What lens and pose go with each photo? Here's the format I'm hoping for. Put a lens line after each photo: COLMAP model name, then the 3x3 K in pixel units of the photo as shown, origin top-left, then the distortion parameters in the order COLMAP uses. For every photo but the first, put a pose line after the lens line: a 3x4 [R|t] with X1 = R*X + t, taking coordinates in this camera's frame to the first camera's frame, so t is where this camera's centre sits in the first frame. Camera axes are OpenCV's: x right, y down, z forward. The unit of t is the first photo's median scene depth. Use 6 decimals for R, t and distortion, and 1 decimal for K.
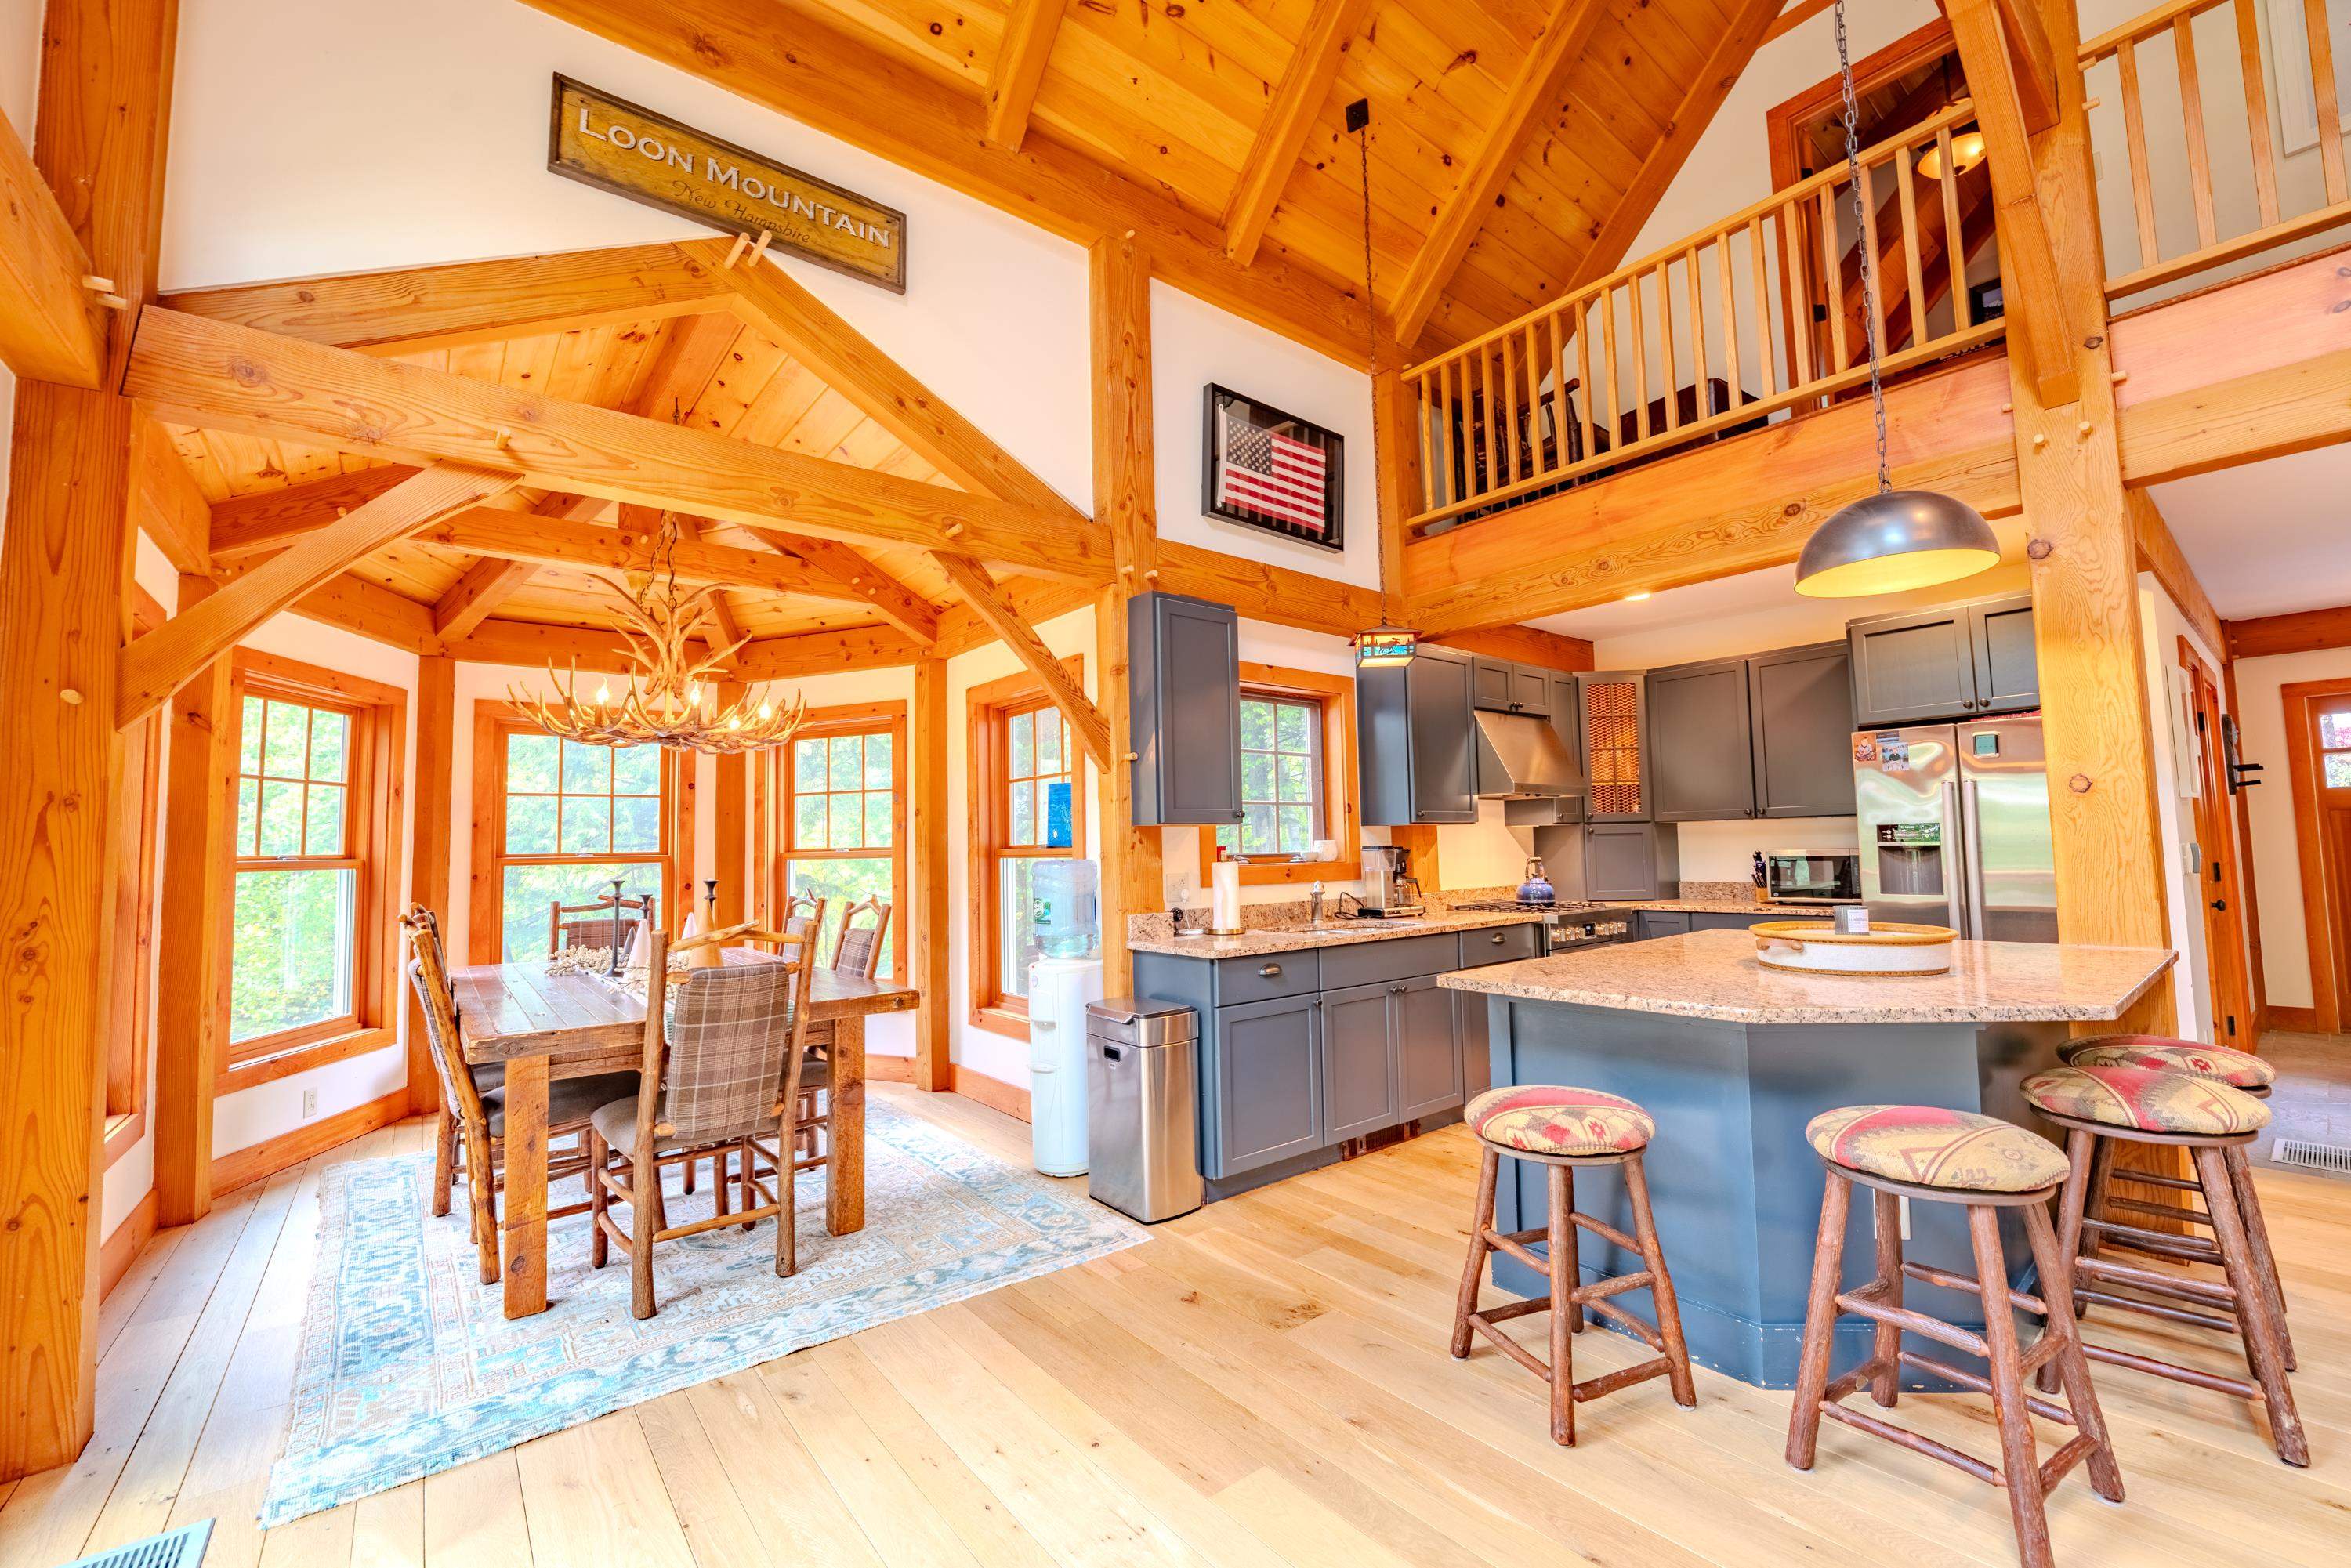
lens RADIAL K [[953.4, 0, 1169.5], [0, 953.4, 784.7], [0, 0, 1]] dist [-0.030531, 0.003941]
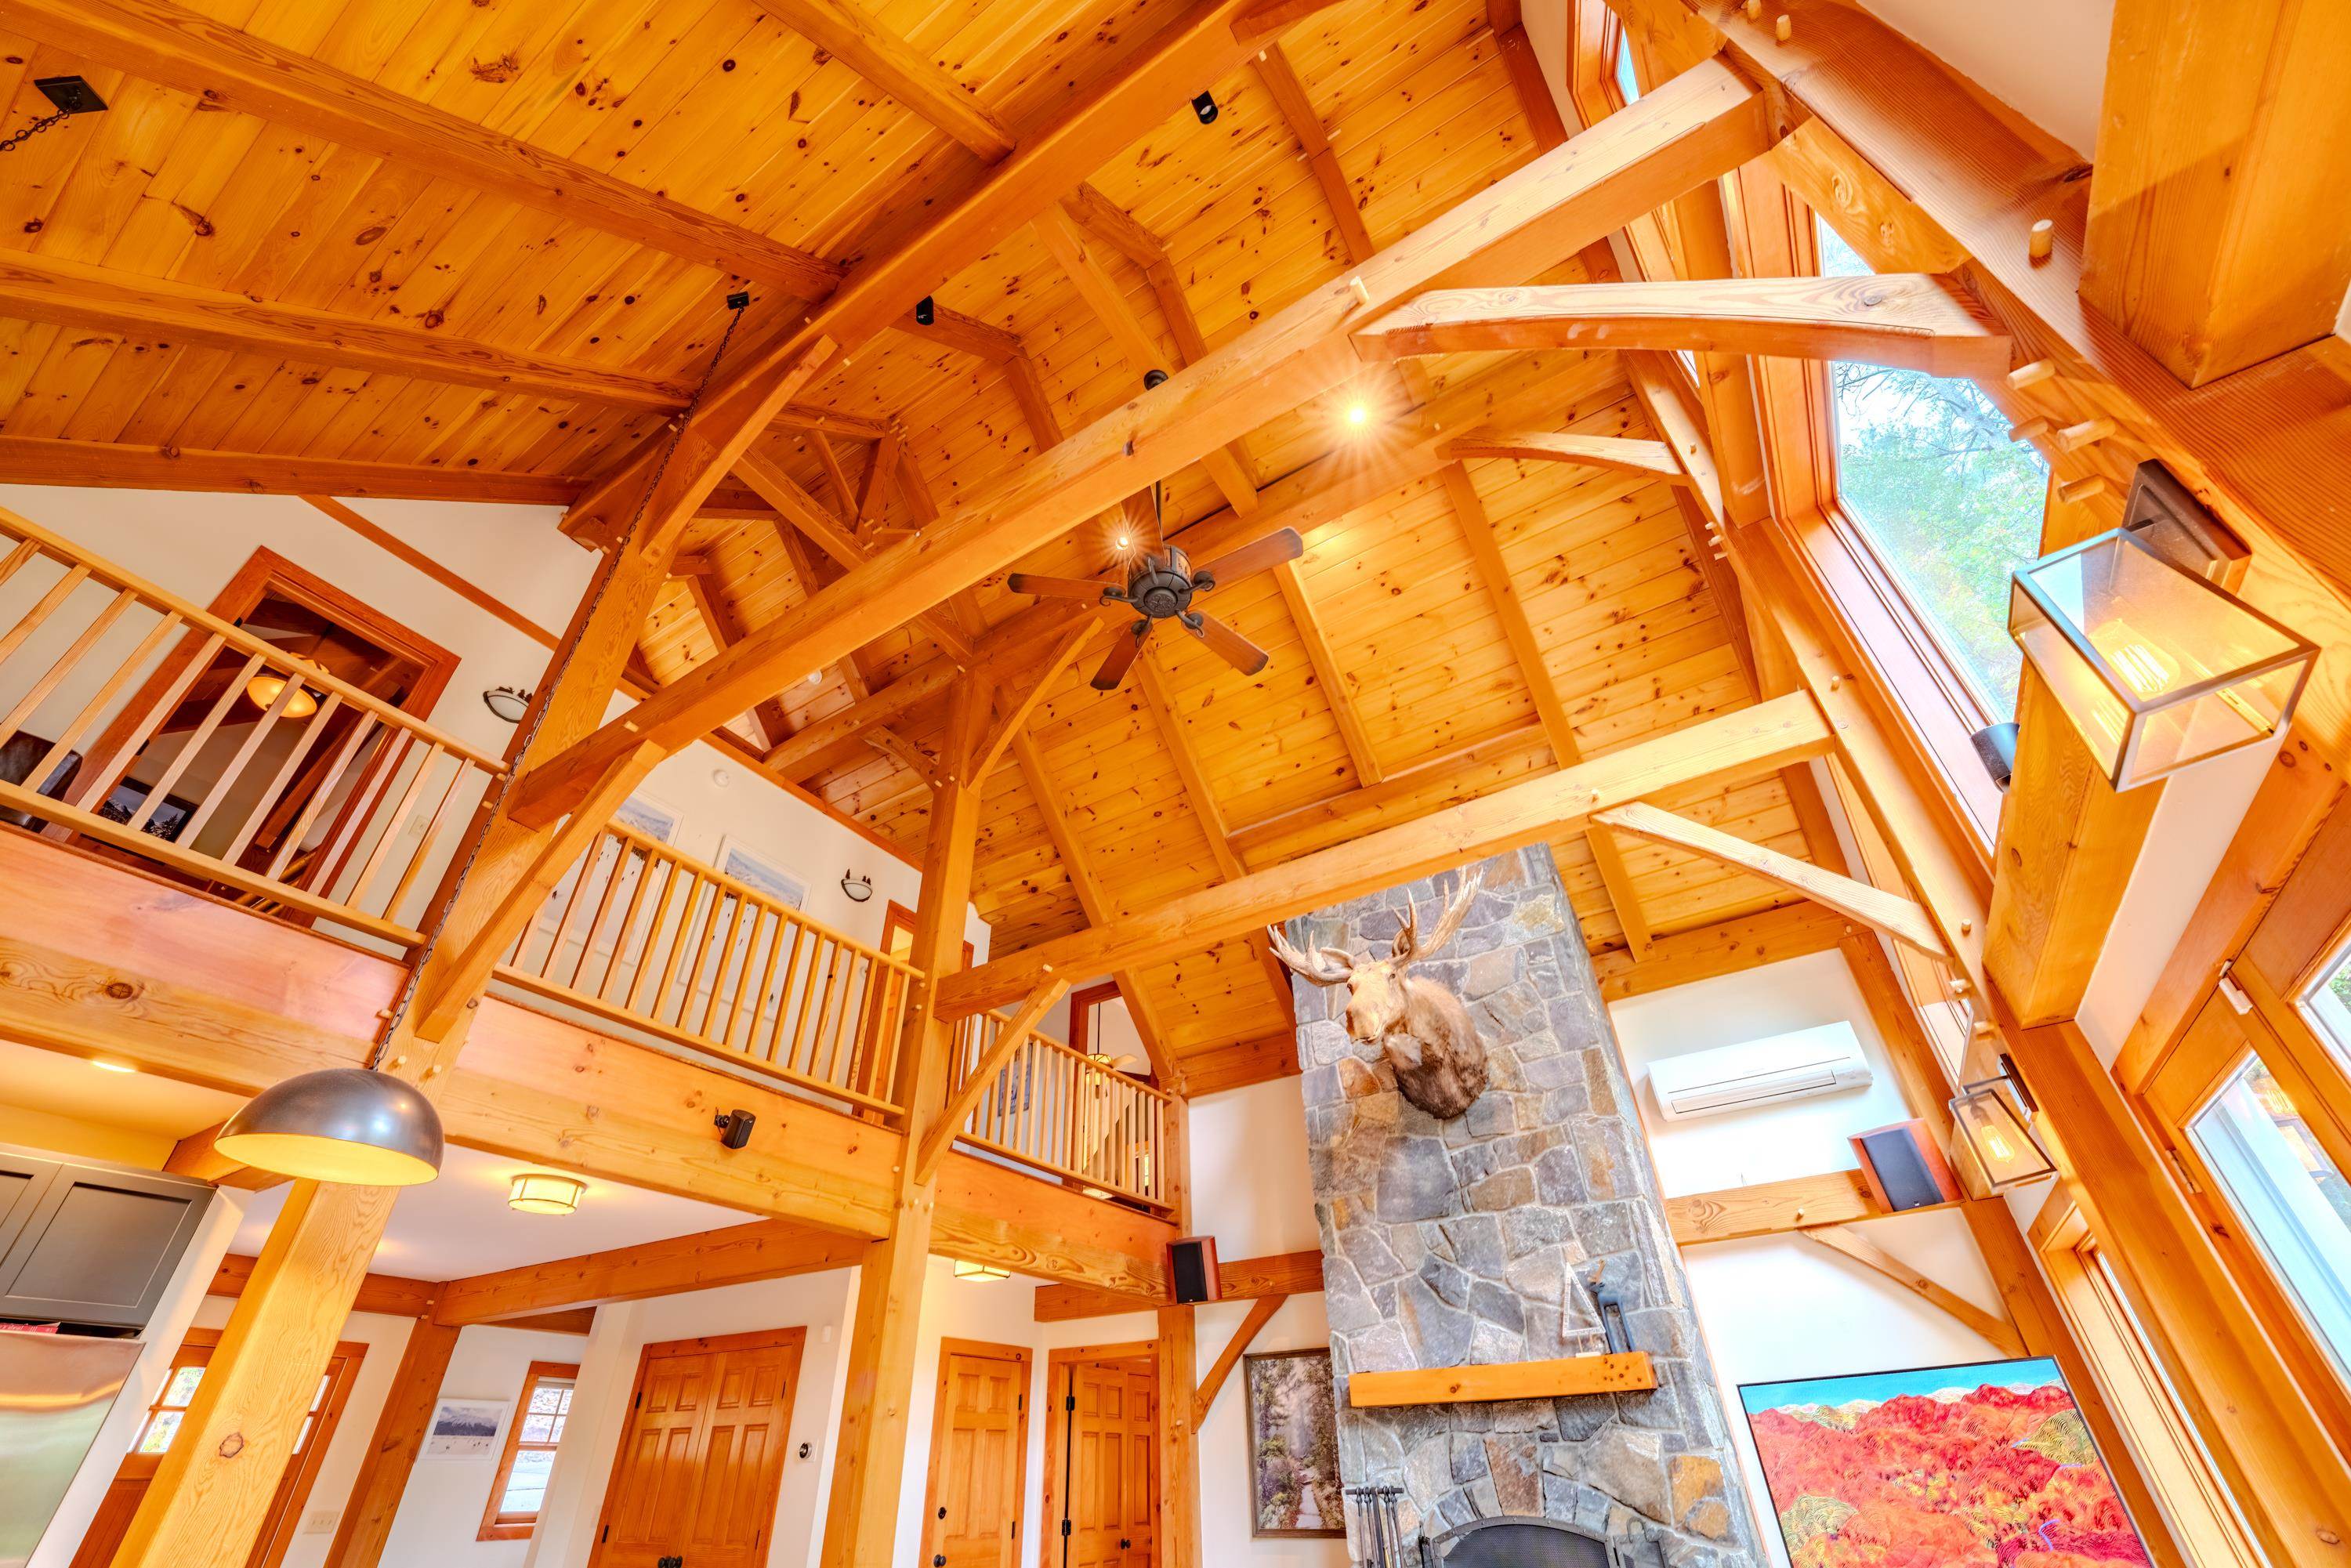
lens RADIAL K [[953.4, 0, 1175.5], [0, 953.4, 787.8], [0, 0, 1]] dist [-0.030531, 0.003941]
pose [[-0.325394, 0.581267, 0.745820, -0.252016], [-0.037251, 0.780252, -0.624355, 0.015802], [-0.944845, -0.230944, -0.232236, 0.351432]]
